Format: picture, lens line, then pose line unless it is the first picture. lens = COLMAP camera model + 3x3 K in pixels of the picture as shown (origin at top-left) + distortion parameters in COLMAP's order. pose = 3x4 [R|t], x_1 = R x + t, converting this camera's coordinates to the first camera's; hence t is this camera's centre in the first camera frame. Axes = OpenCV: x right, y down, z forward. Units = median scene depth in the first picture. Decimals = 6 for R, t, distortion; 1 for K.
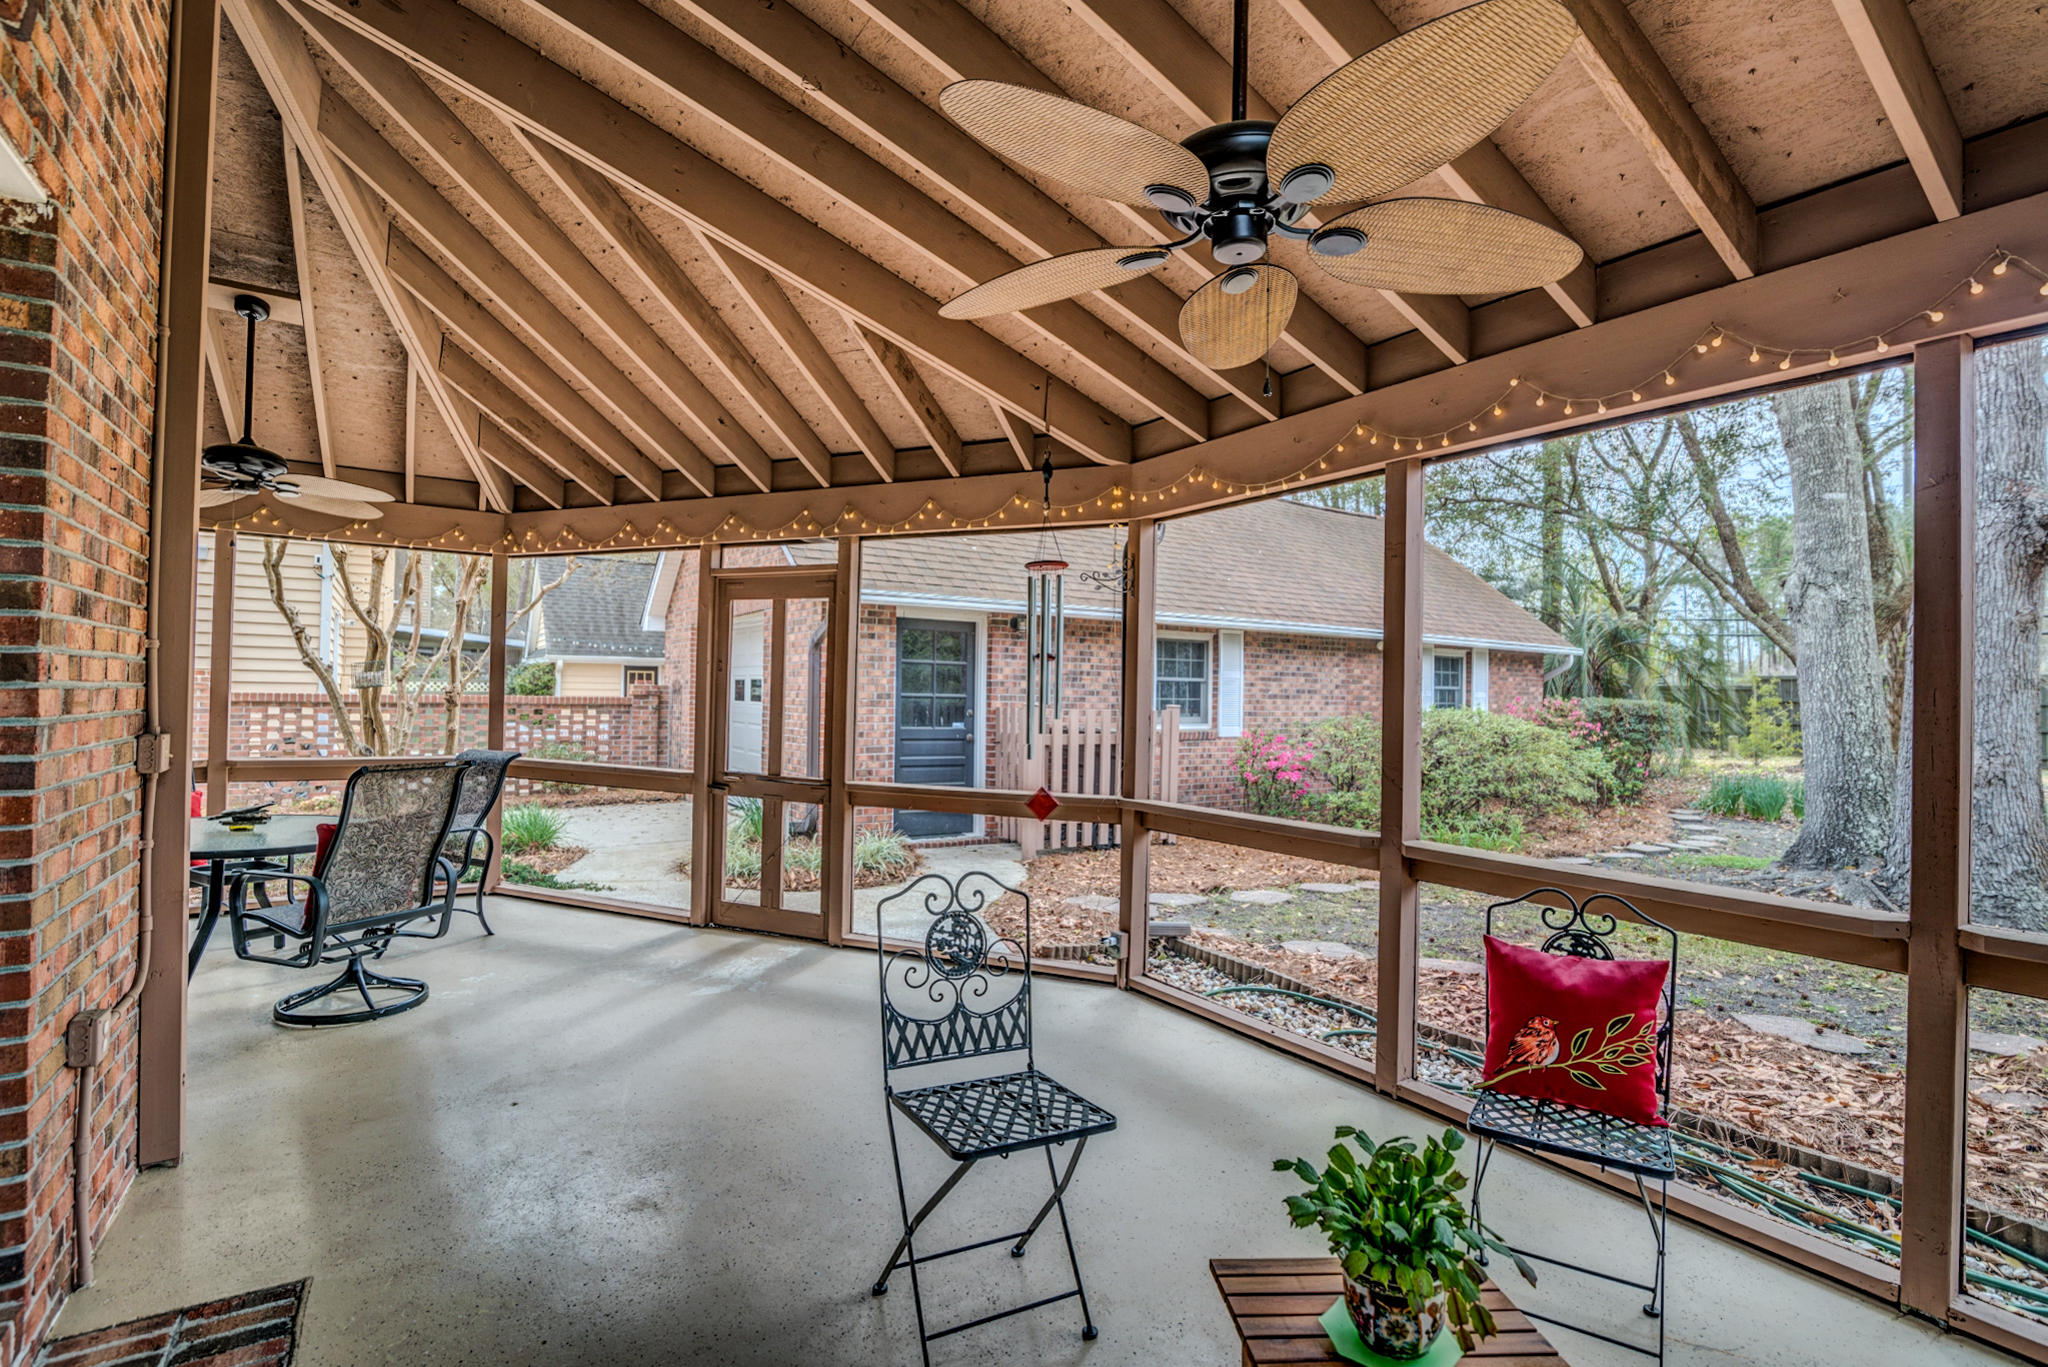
lens RADIAL K [[945.8, 0, 1023.0], [0, 945.8, 687.9], [0, 0, 1]] dist [-0.003108, -0.000190]
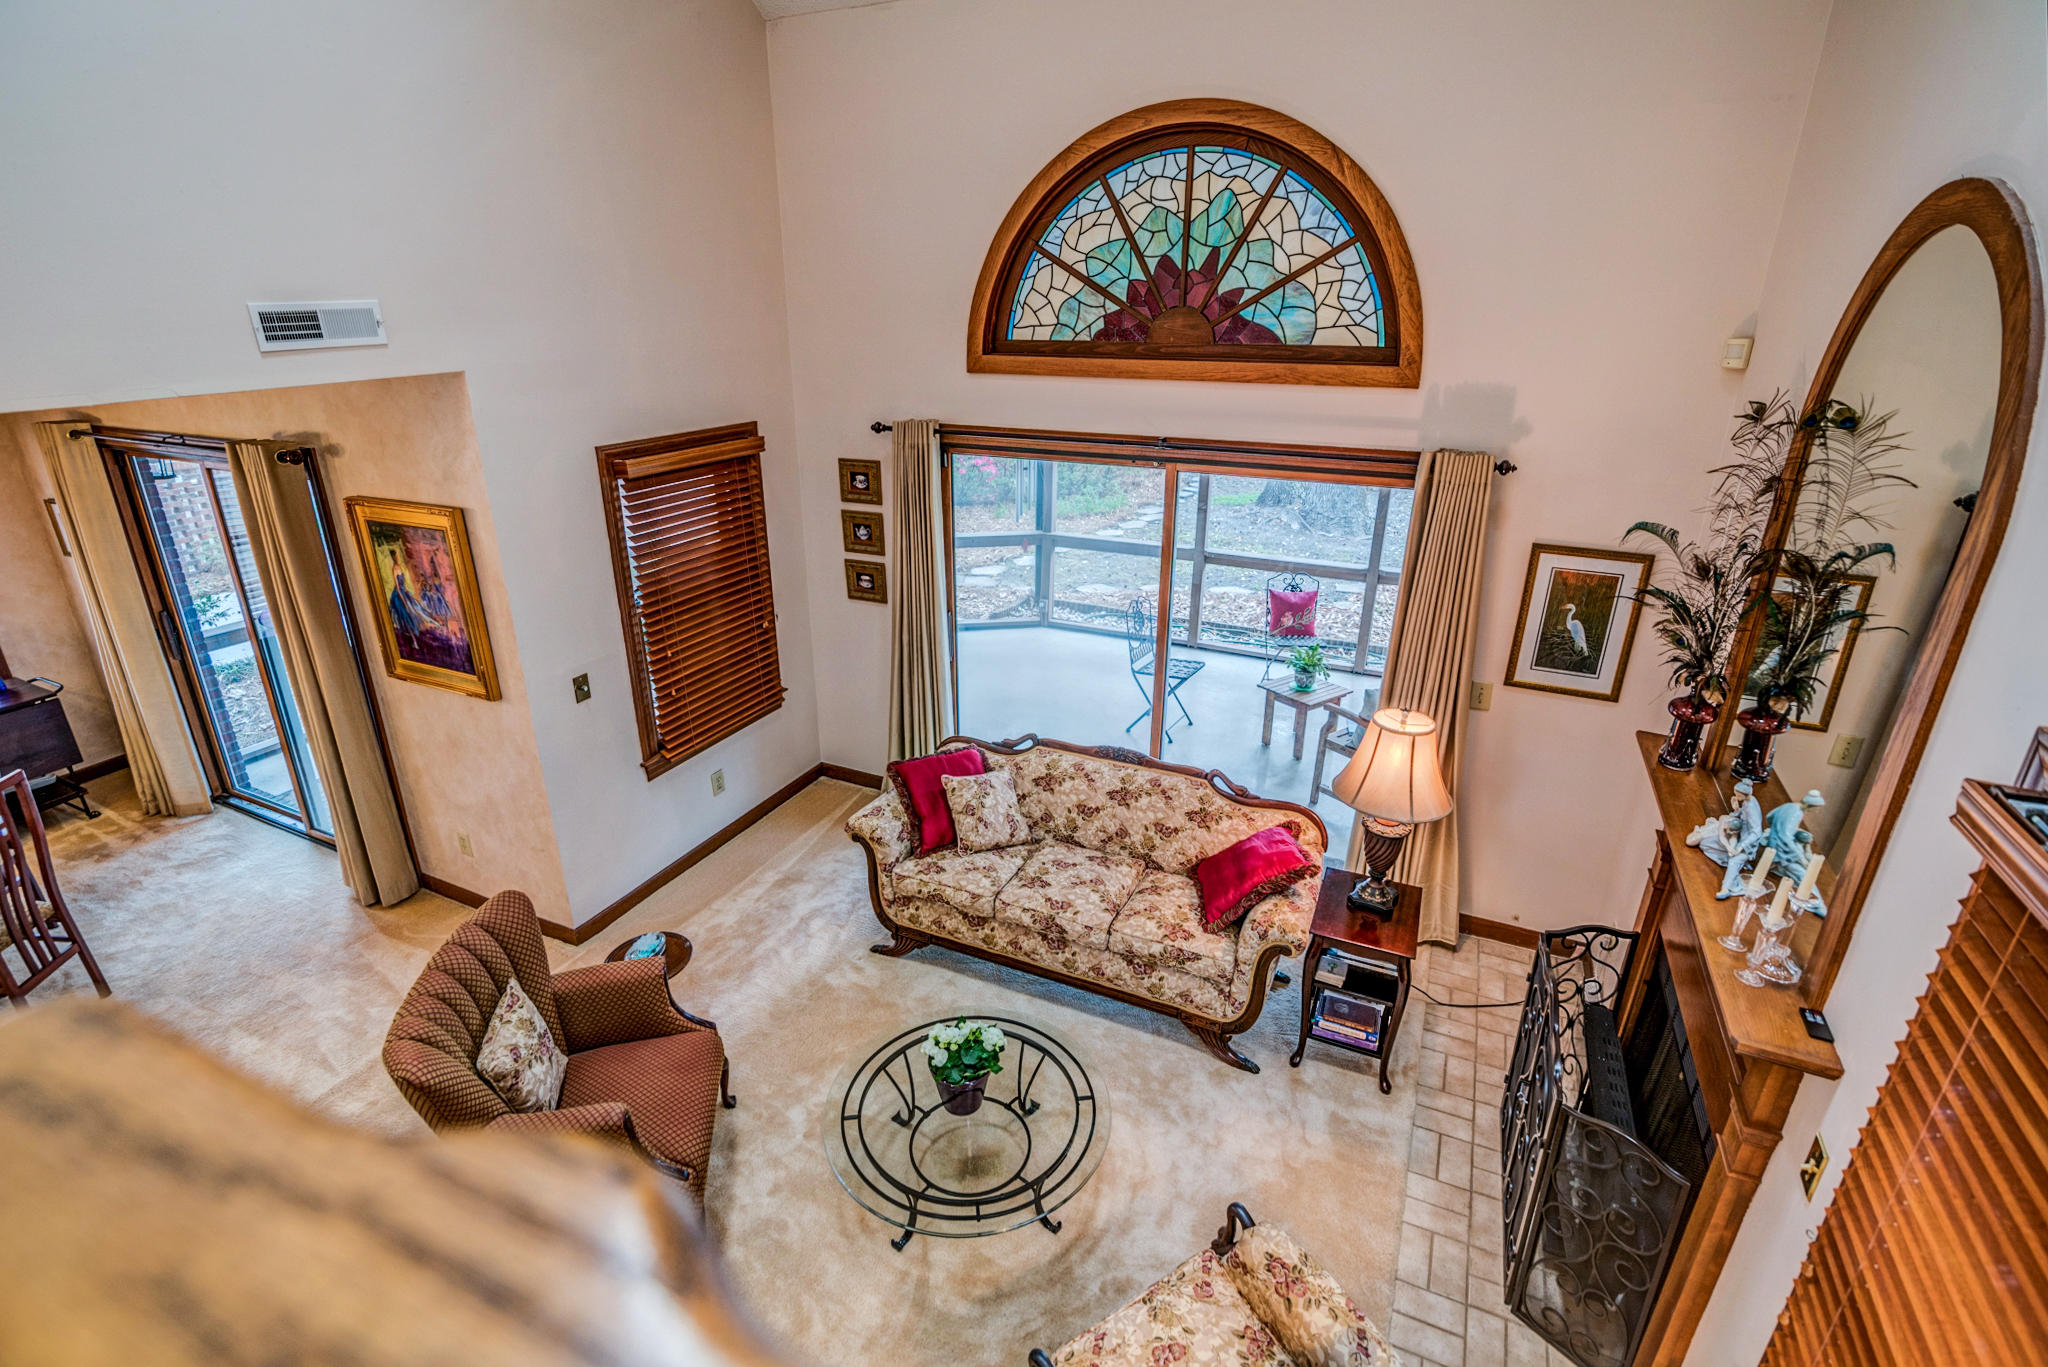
lens RADIAL K [[945.8, 0, 1023.4], [0, 945.8, 676.4], [0, 0, 1]] dist [-0.003108, -0.000190]
pose [[0.859351, -0.191285, 0.474263, -1.739717], [-0.001056, 0.926742, 0.375697, -0.638199], [-0.511385, -0.323357, 0.796195, -1.145013]]
